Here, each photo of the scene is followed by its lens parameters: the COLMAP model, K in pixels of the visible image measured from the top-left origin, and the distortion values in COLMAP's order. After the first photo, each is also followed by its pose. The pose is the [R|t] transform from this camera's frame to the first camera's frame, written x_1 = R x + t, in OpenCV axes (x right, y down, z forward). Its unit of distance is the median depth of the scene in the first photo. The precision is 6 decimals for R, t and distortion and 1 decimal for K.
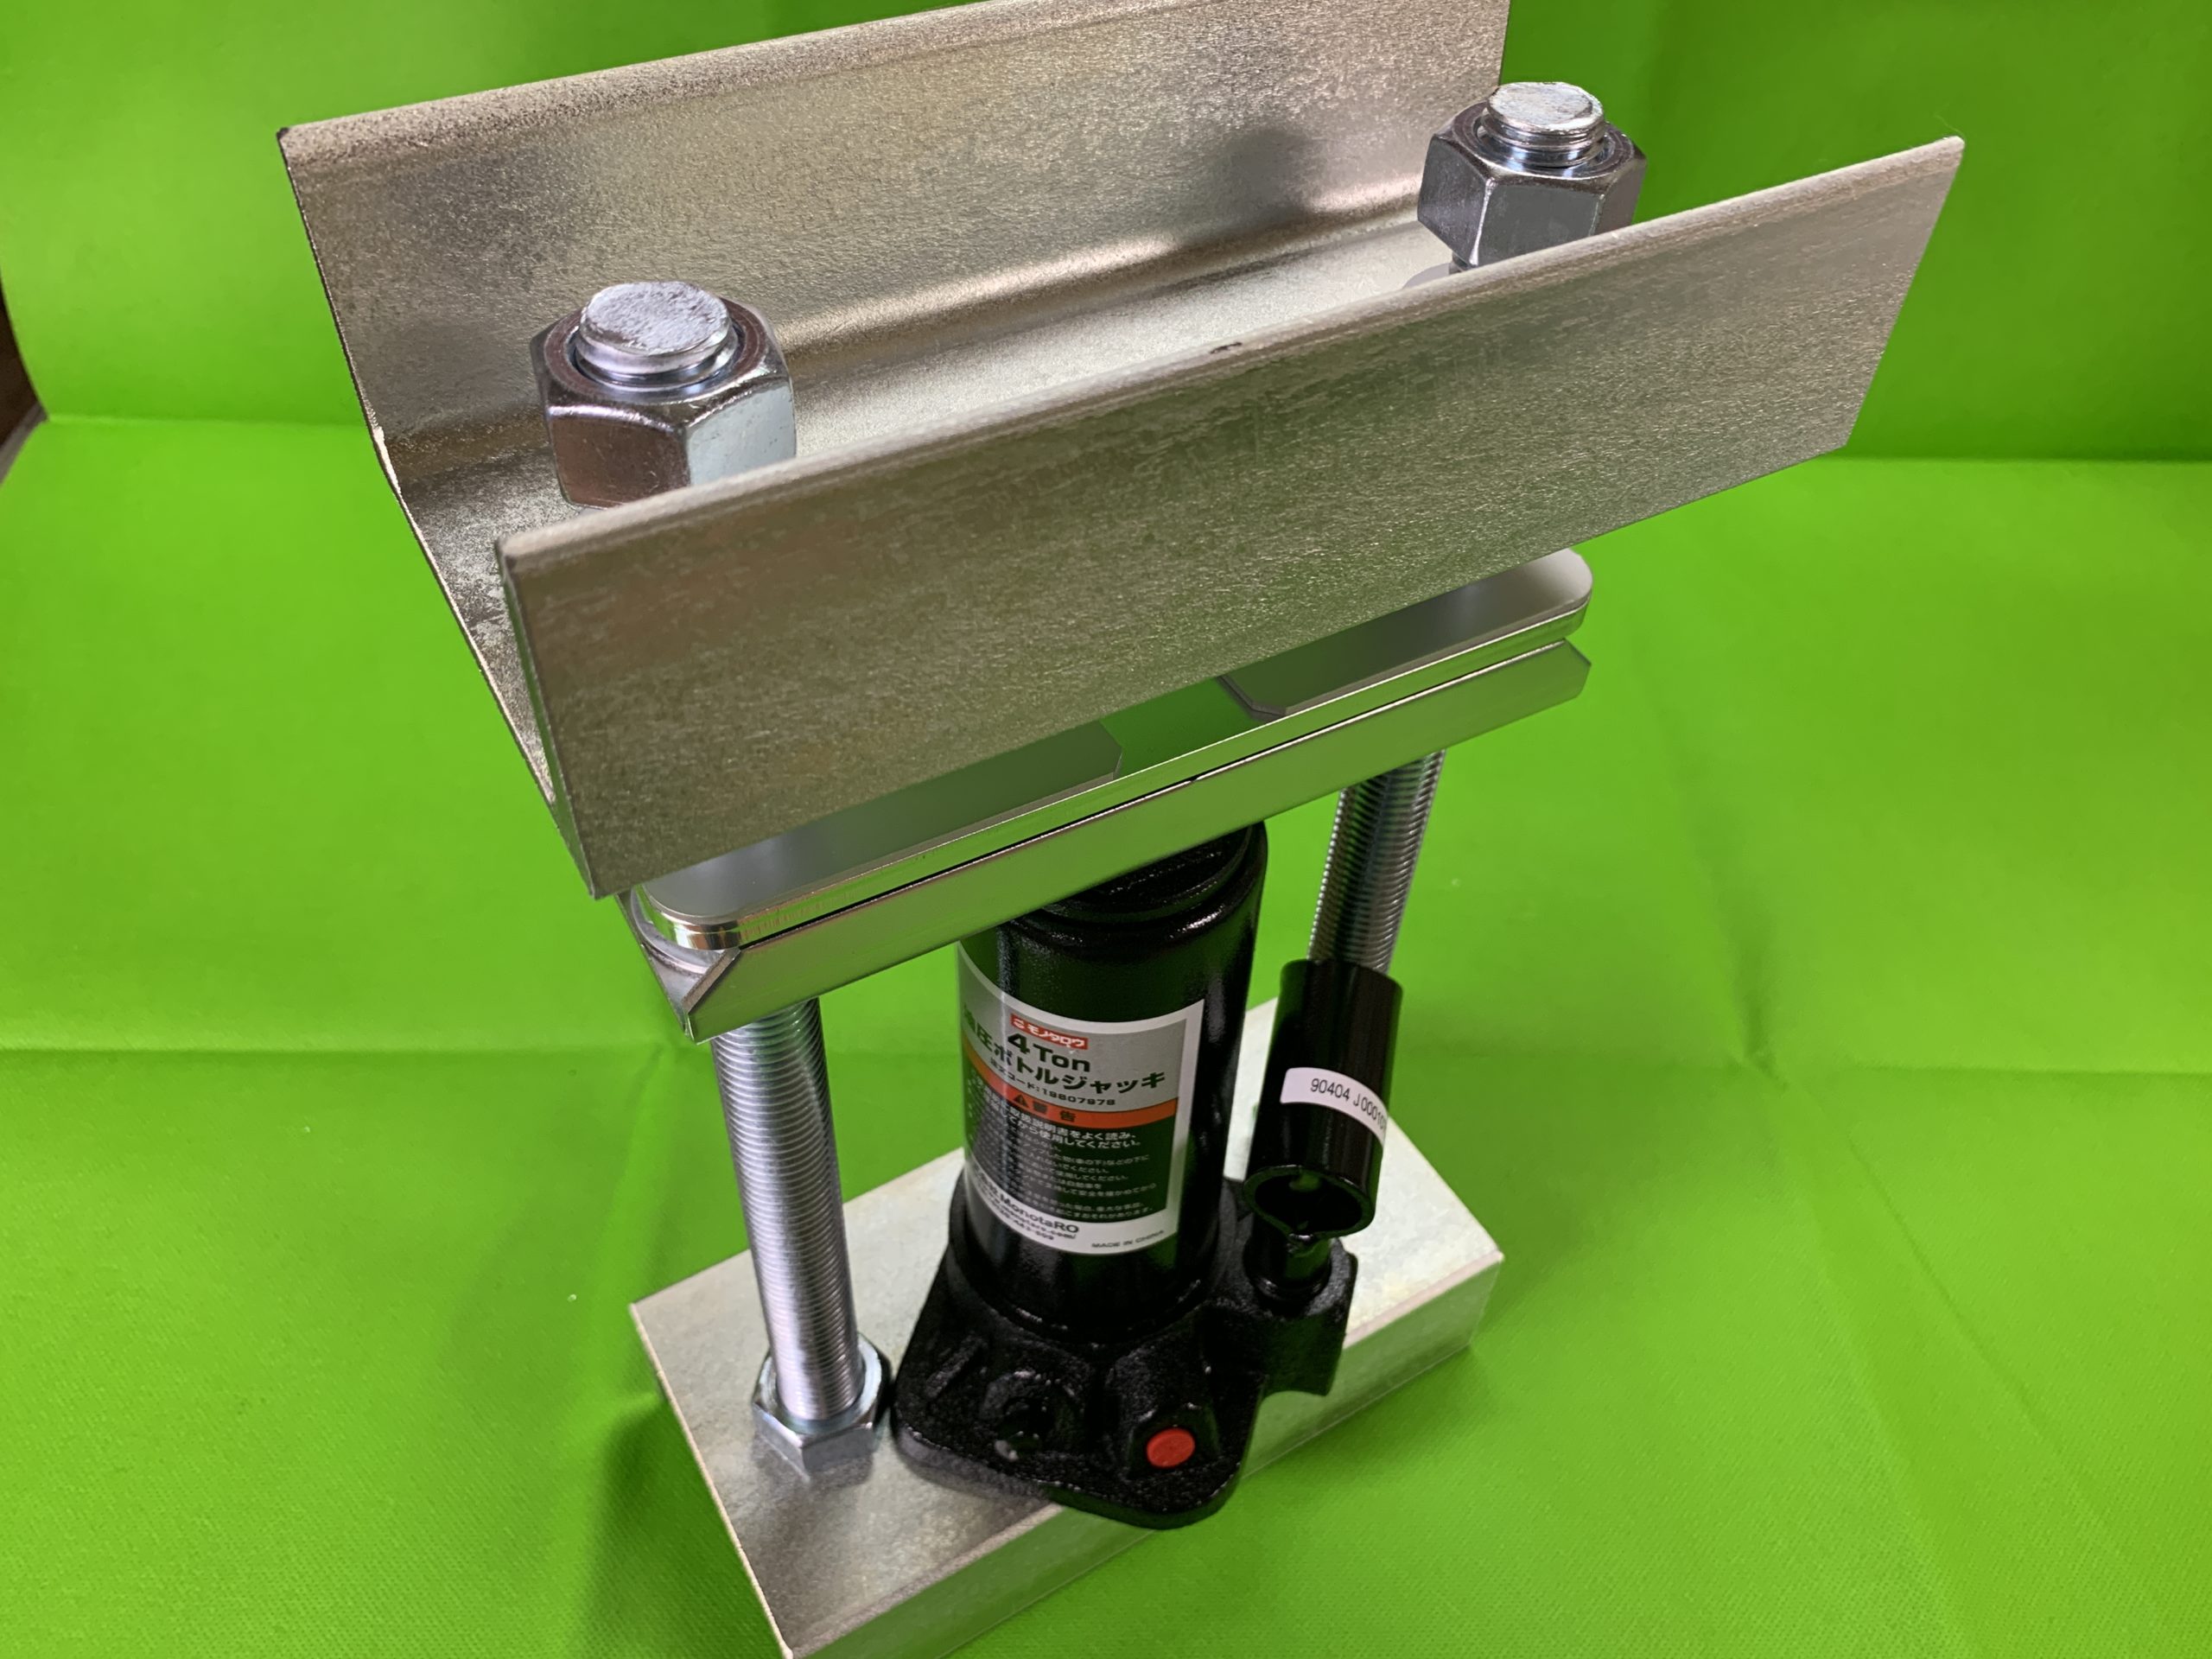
lens RADIAL K [[1691.9, 0, 1106.0], [0, 1691.9, 829.5], [0, 0, 1]] dist [0.067690, -0.106873]
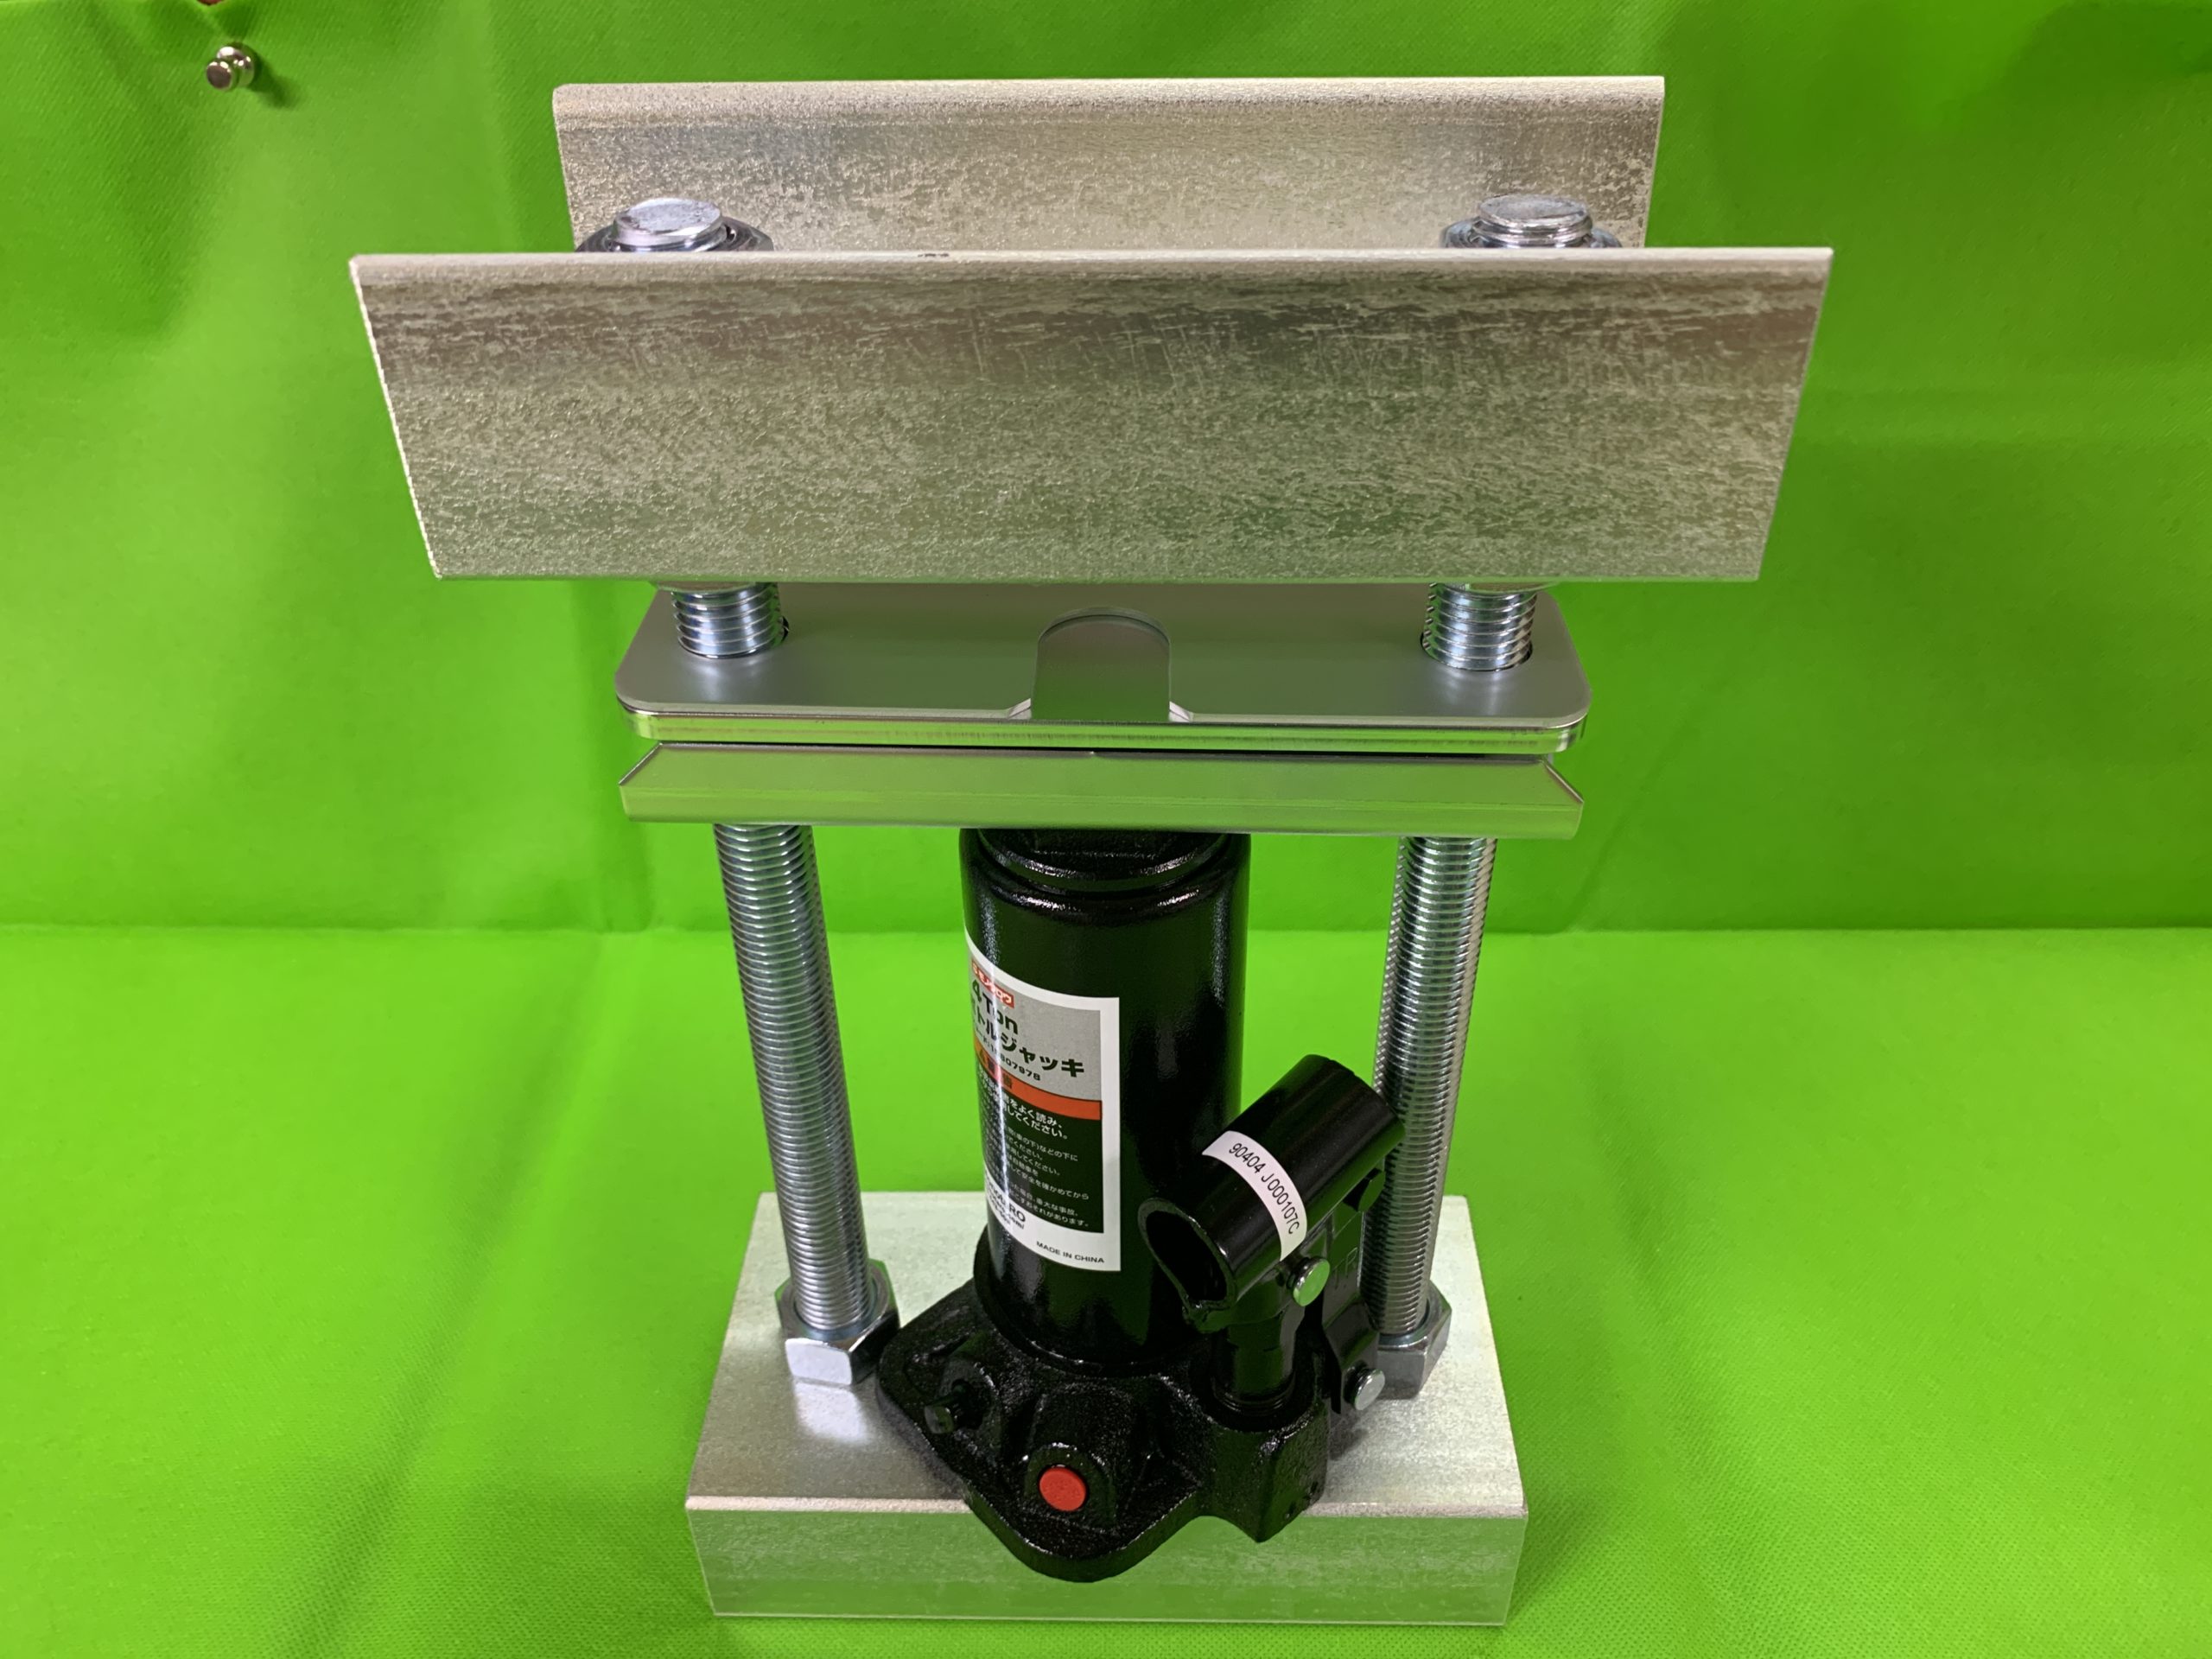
lens RADIAL K [[1691.9, 0, 1106.0], [0, 1691.9, 829.5], [0, 0, 1]] dist [0.067690, -0.106873]
pose [[0.848213, 0.280518, -0.449272, 0.744511], [-0.351987, 0.932372, -0.082384, 0.139010], [0.395779, 0.228017, 0.889588, 0.055154]]
